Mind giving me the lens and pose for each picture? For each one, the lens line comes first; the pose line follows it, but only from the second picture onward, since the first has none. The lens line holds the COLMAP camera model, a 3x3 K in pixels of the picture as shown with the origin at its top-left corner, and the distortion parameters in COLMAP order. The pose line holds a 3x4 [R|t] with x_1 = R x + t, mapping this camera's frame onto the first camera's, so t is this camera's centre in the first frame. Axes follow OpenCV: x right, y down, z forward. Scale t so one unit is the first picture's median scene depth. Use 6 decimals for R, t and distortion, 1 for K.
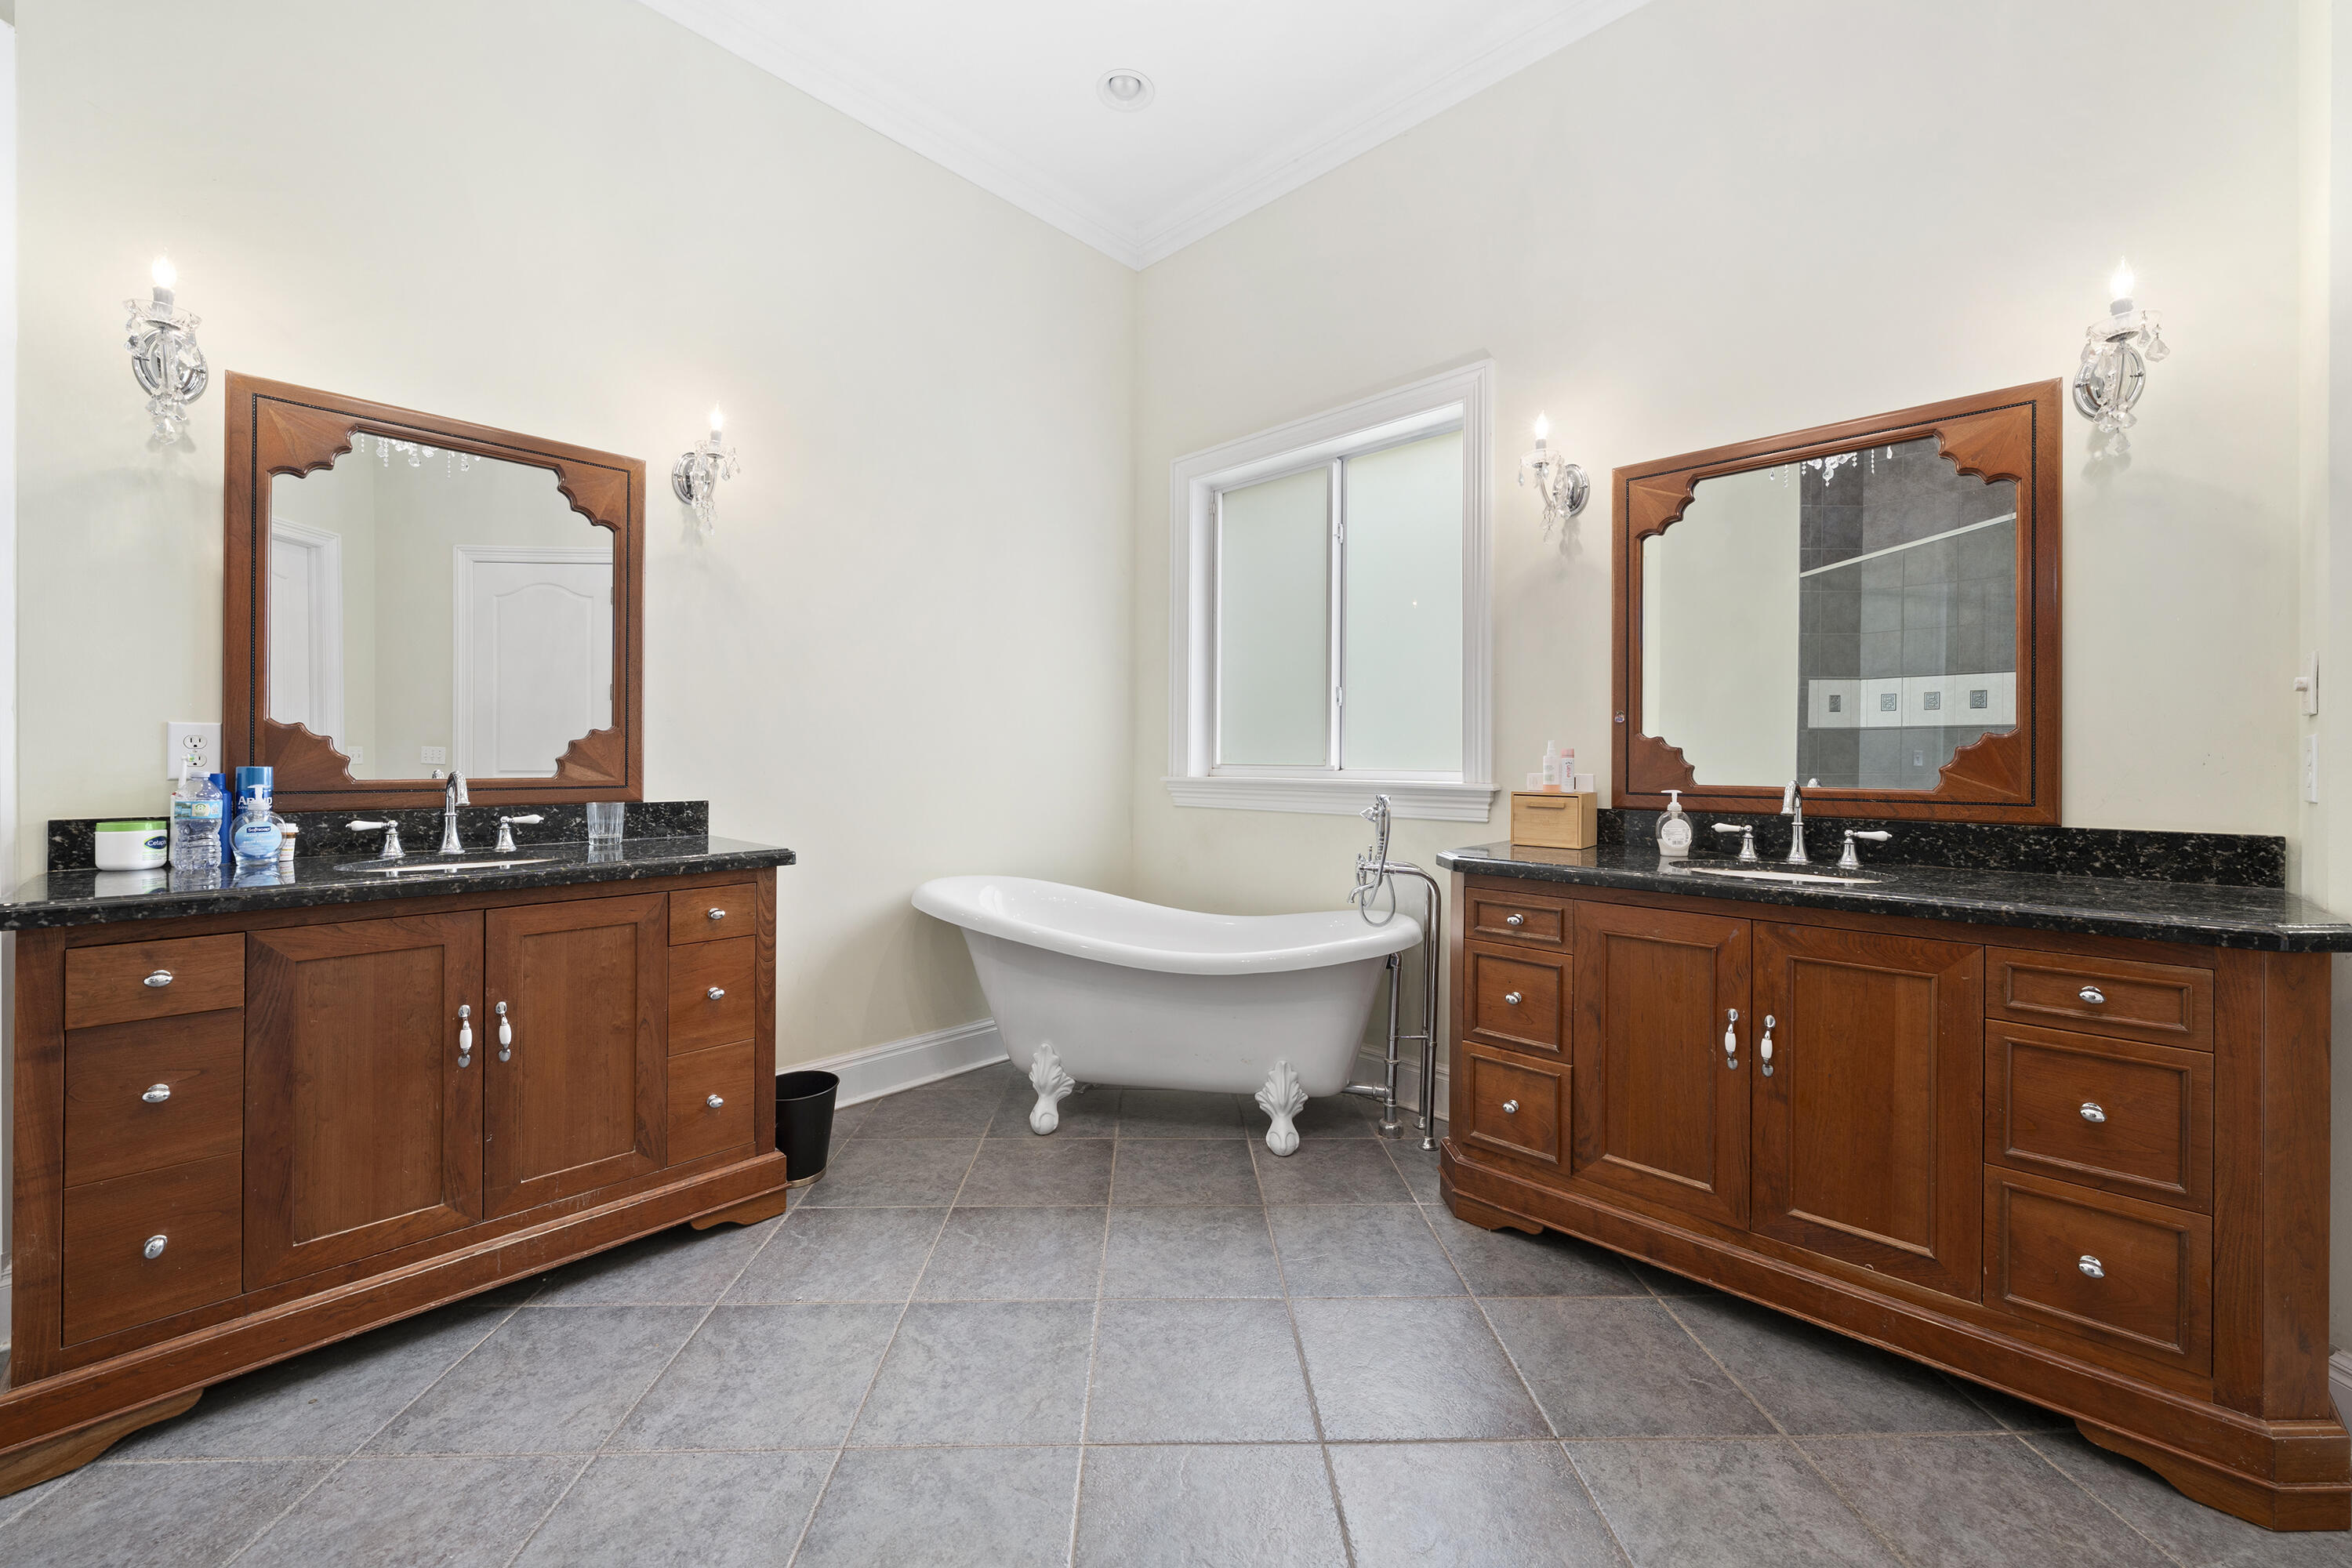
lens RADIAL K [[894.1, 0, 1181.4], [0, 894.1, 763.5], [0, 0, 1]] dist [0.000117, 0.000040]
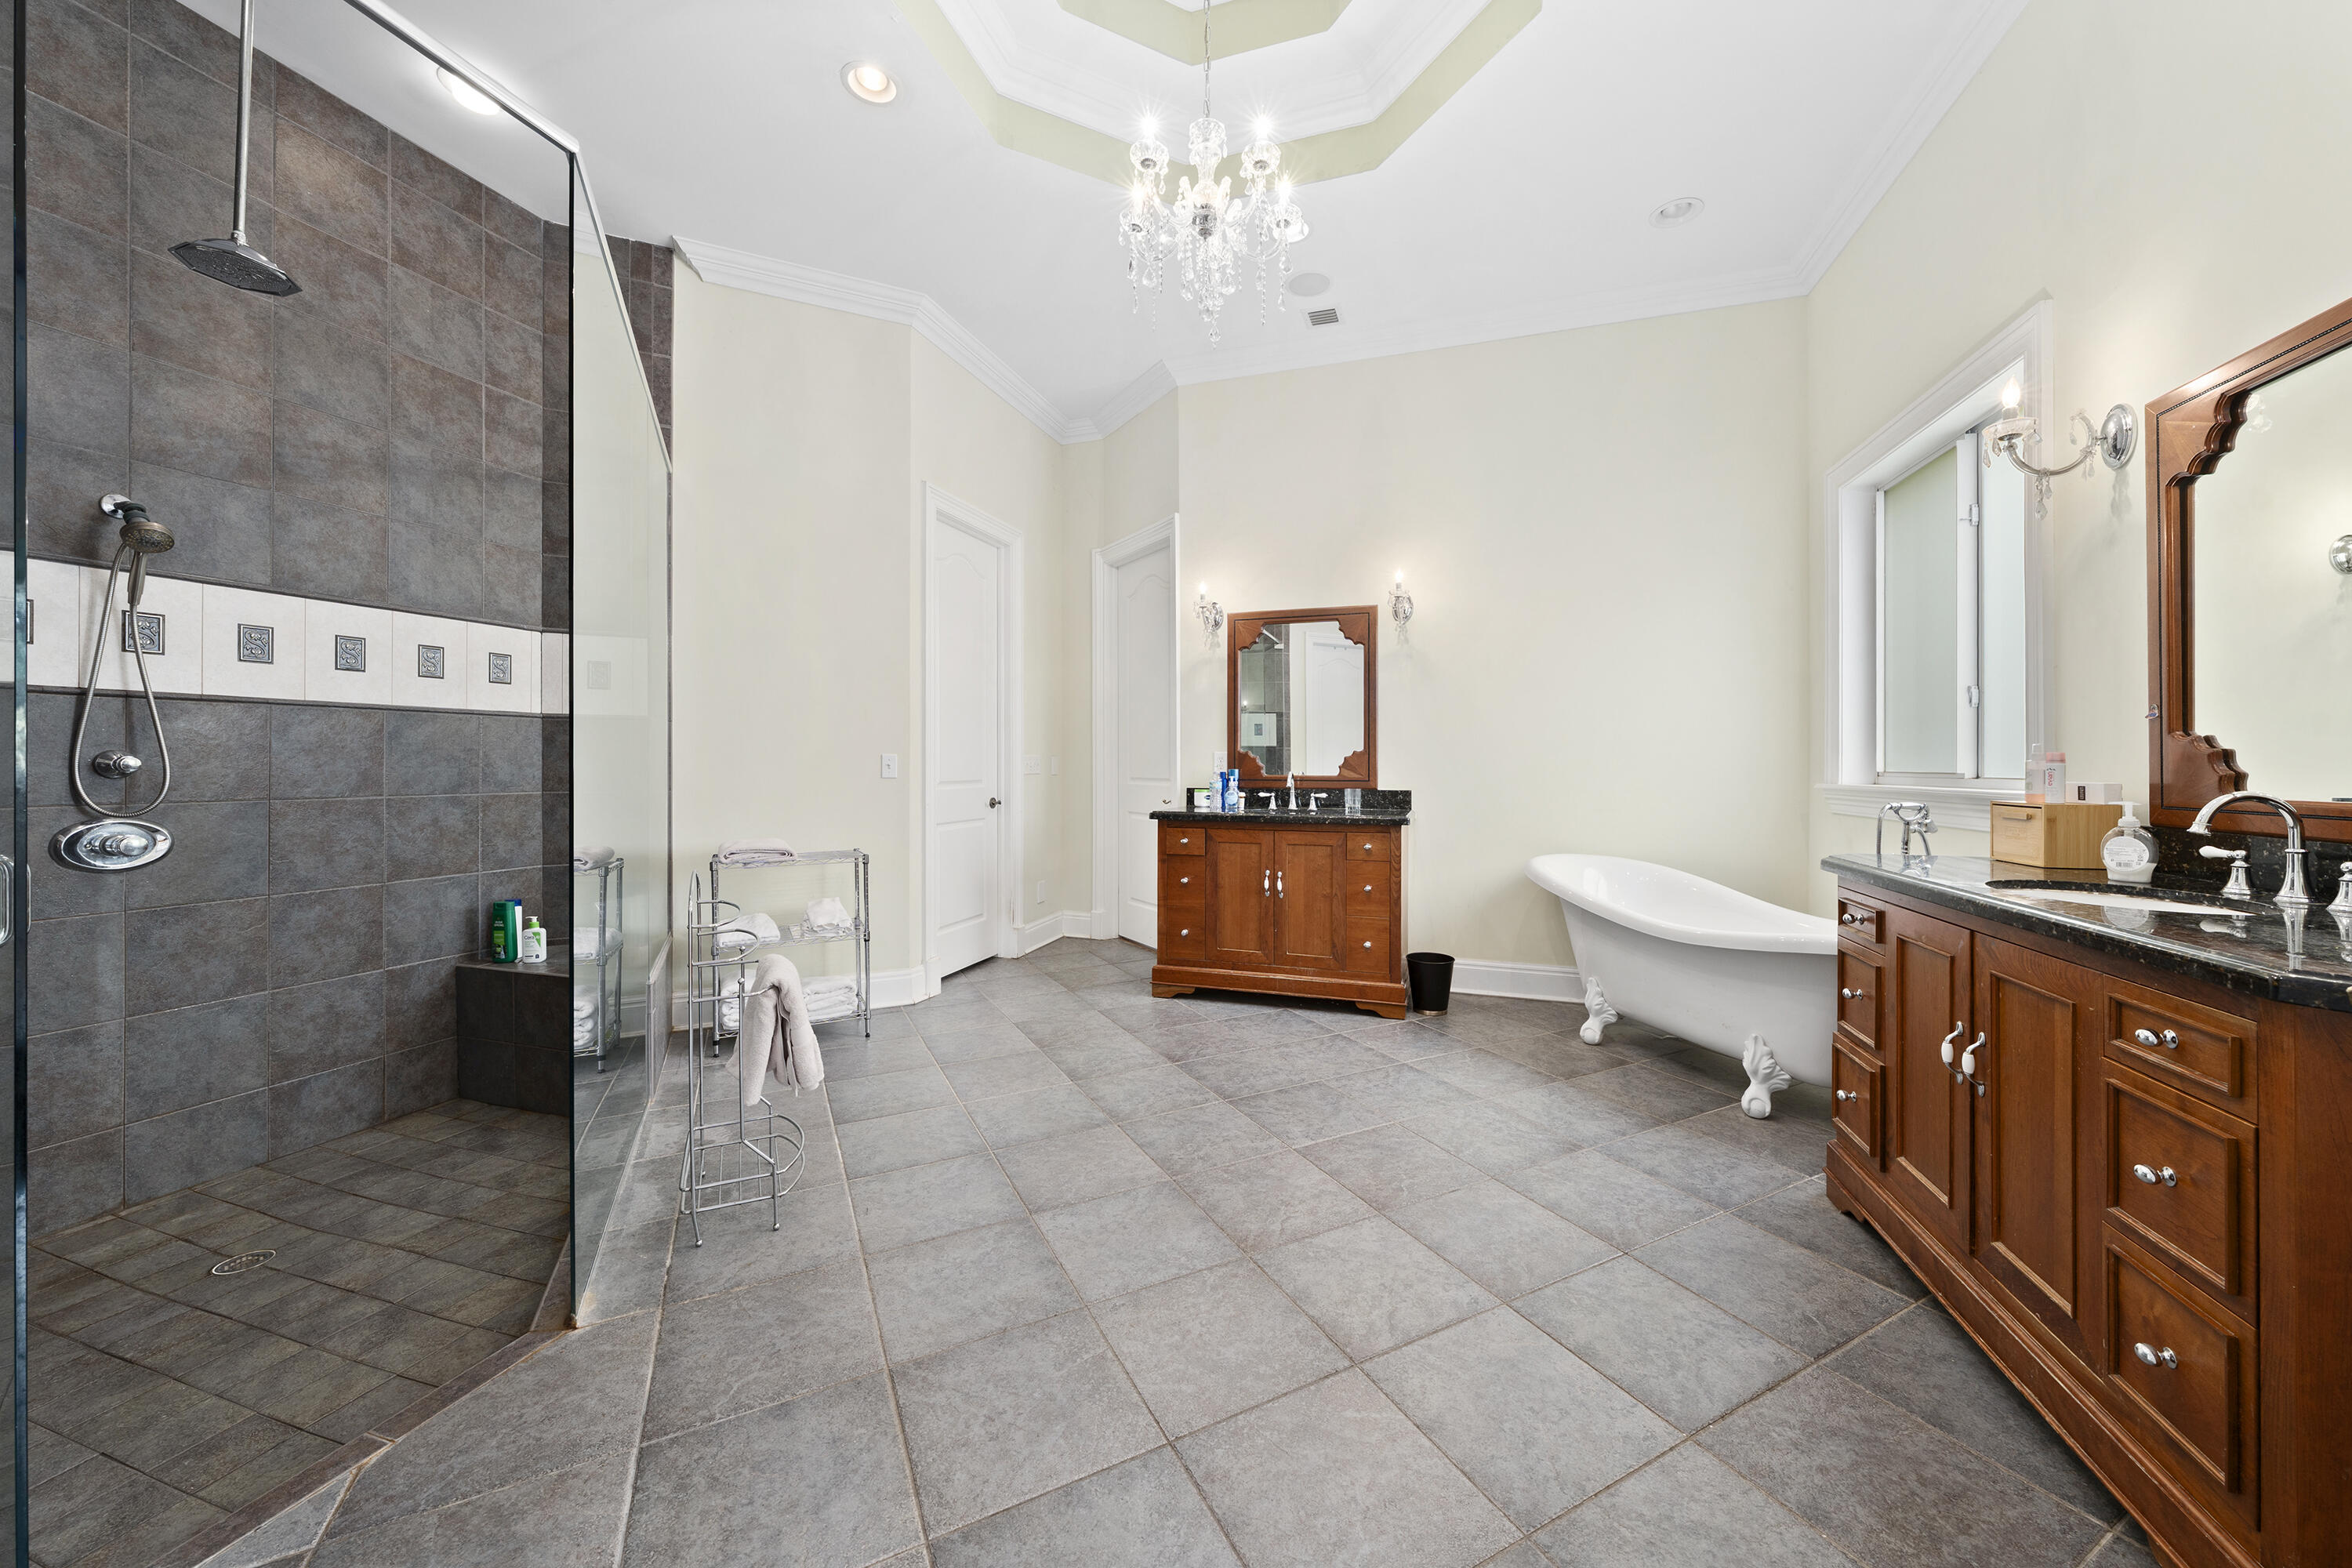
lens RADIAL K [[859.1, 0, 1176.0], [0, 859.1, 784.0], [0, 0, 1]] dist [0.000080, 0.000029]
pose [[0.418849, 0.017541, -0.907886, 0.938126], [-0.003581, 0.999838, 0.017665, 0.002099], [0.908049, -0.004148, 0.418844, -0.136776]]
